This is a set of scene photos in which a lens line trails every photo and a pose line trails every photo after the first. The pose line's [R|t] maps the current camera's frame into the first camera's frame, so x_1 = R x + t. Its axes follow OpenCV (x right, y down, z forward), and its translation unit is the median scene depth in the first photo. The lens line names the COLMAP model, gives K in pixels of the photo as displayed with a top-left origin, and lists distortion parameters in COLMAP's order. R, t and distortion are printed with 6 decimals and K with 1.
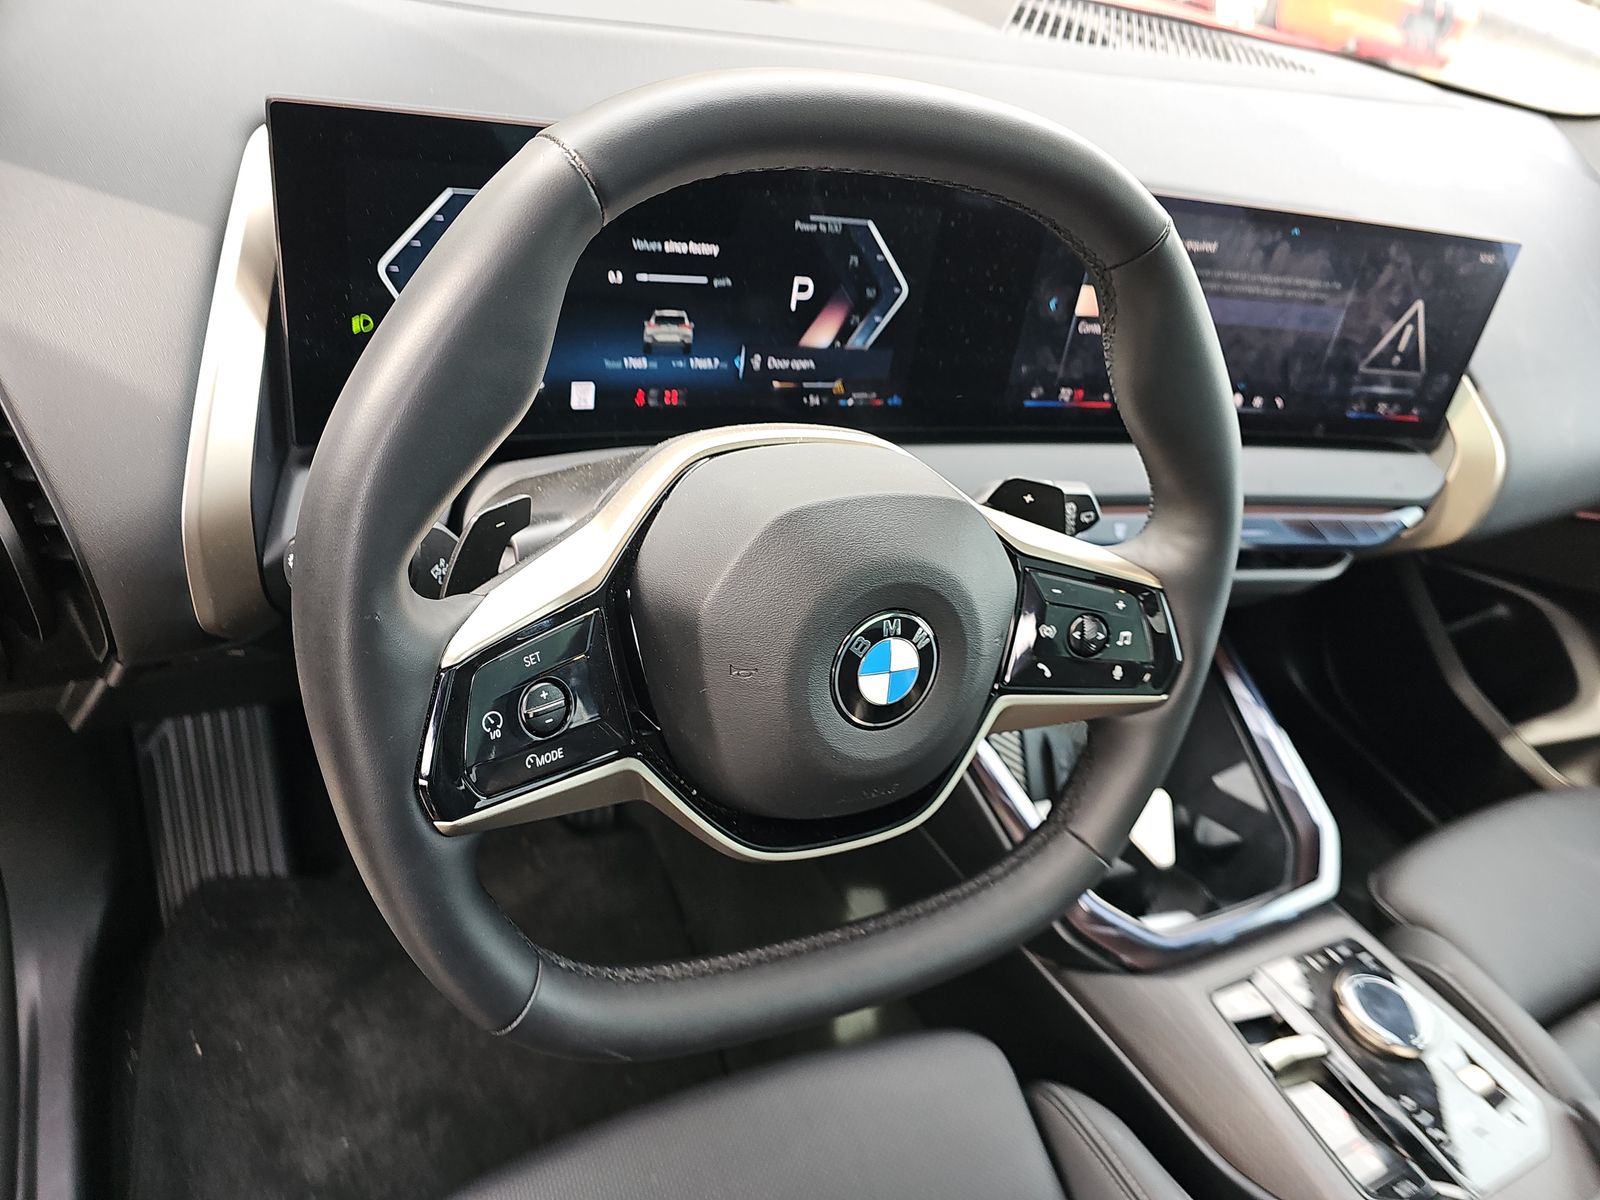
lens RADIAL K [[1052.7, 0, 800.0], [0, 1052.7, 600.0], [0, 0, 1]] dist [0.074816, -0.121191]
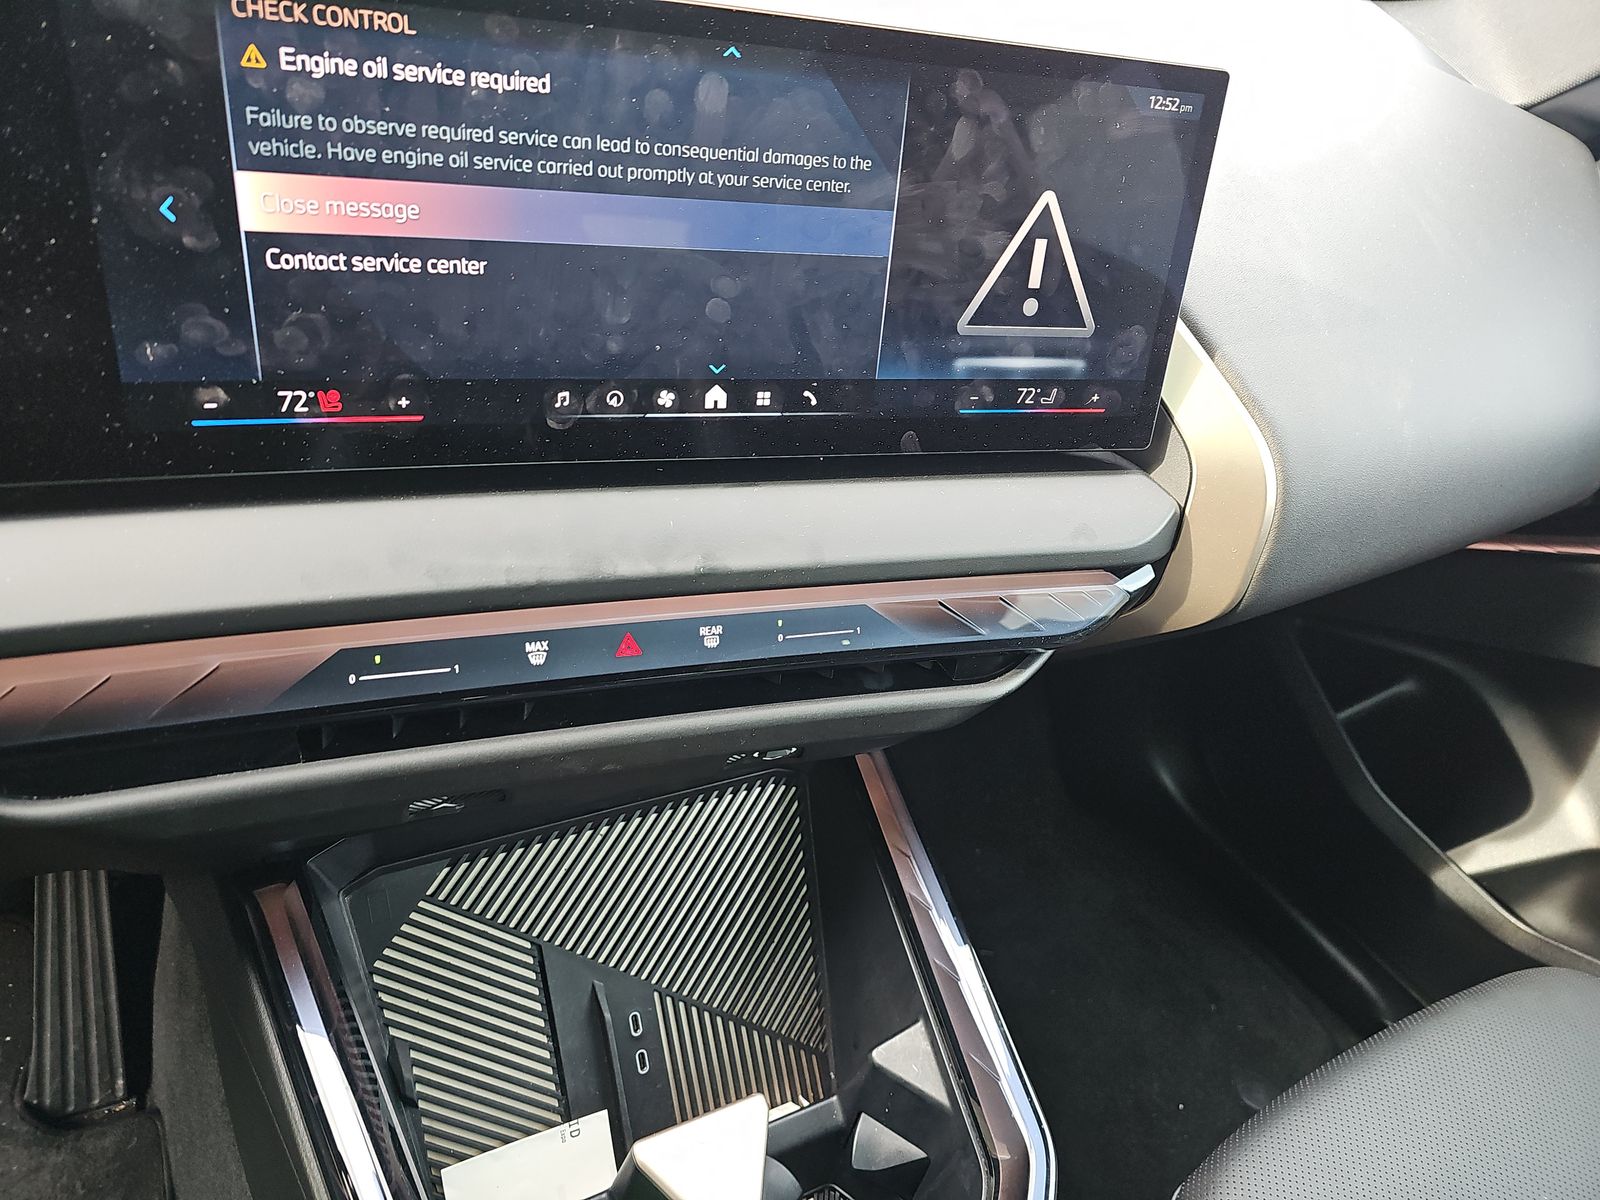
lens RADIAL K [[1052.7, 0, 800.0], [0, 1052.7, 600.0], [0, 0, 1]] dist [0.074816, -0.121191]
pose [[0.997169, -0.075070, -0.004213, 0.428623], [0.074559, 0.994511, -0.073410, -0.042657], [0.009701, 0.072888, 0.997293, 0.459228]]
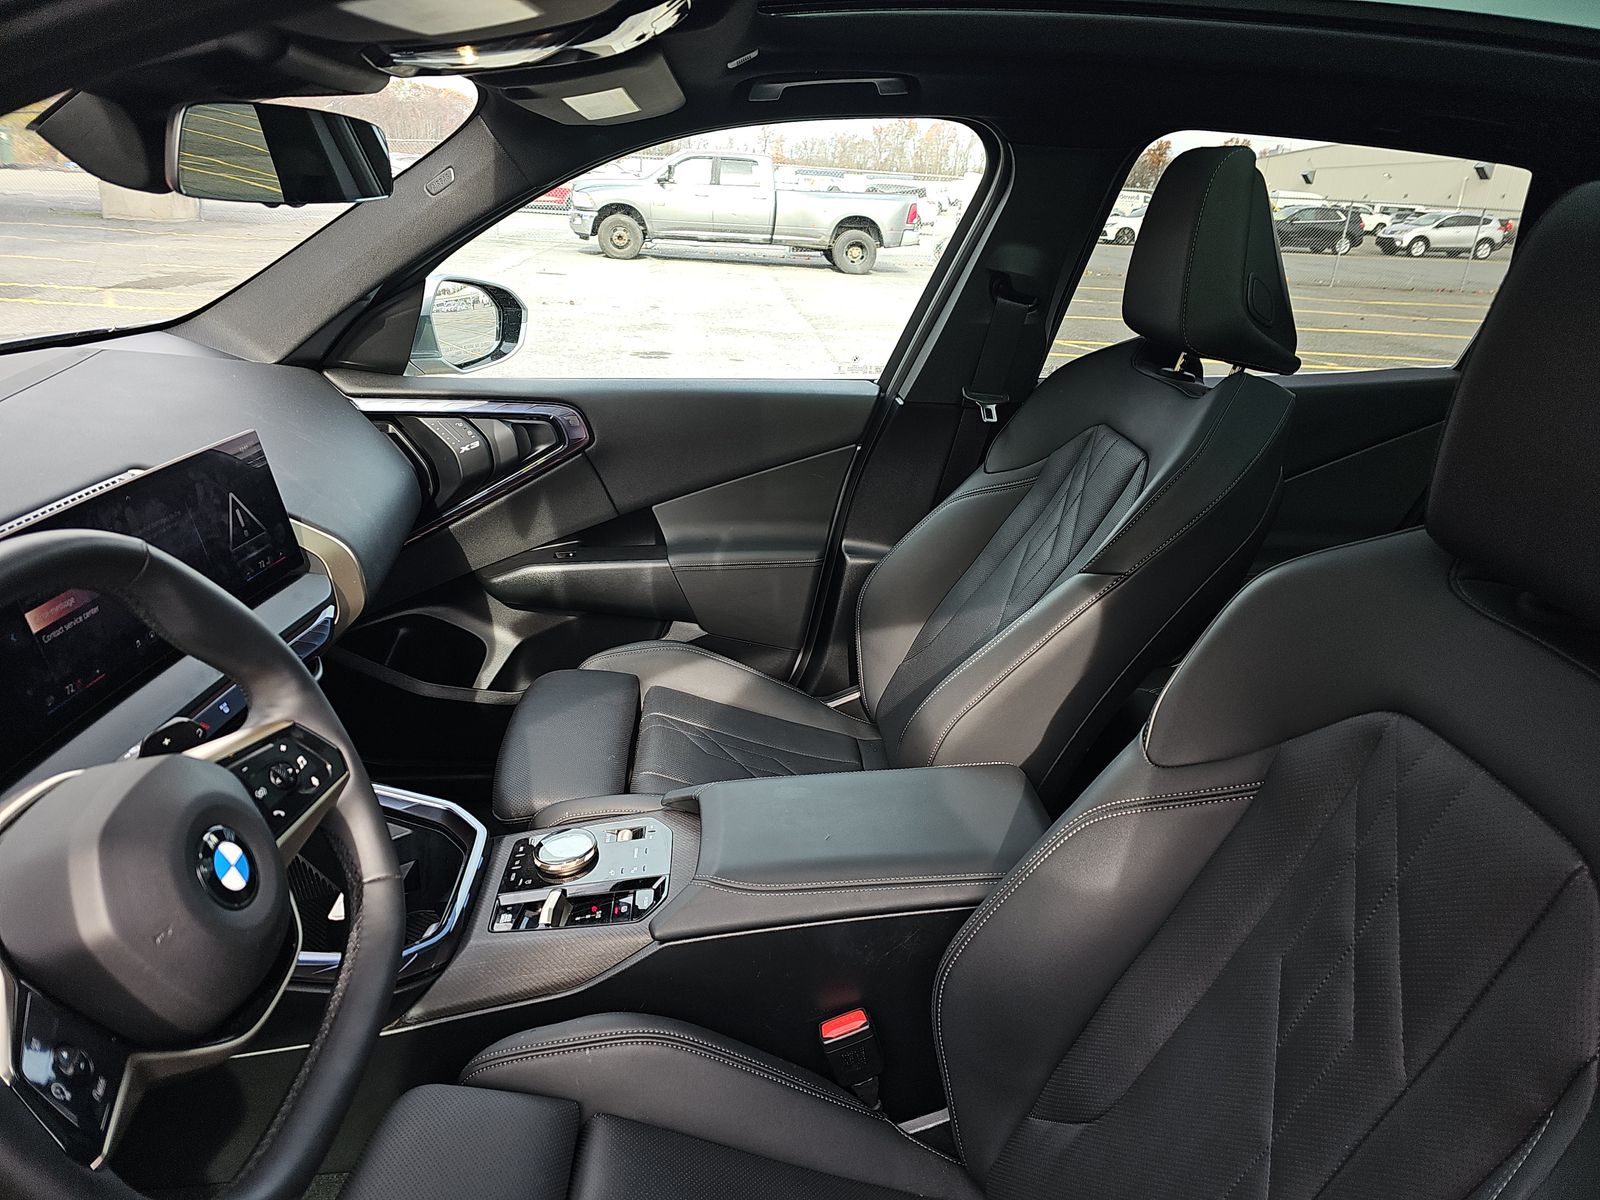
lens RADIAL K [[1052.7, 0, 800.0], [0, 1052.7, 600.0], [0, 0, 1]] dist [0.074816, -0.121191]
pose [[0.351093, -0.538646, 0.765895, -0.298469], [0.633066, 0.739235, 0.229694, -0.020502], [-0.689900, 0.404218, 0.600538, -0.301665]]
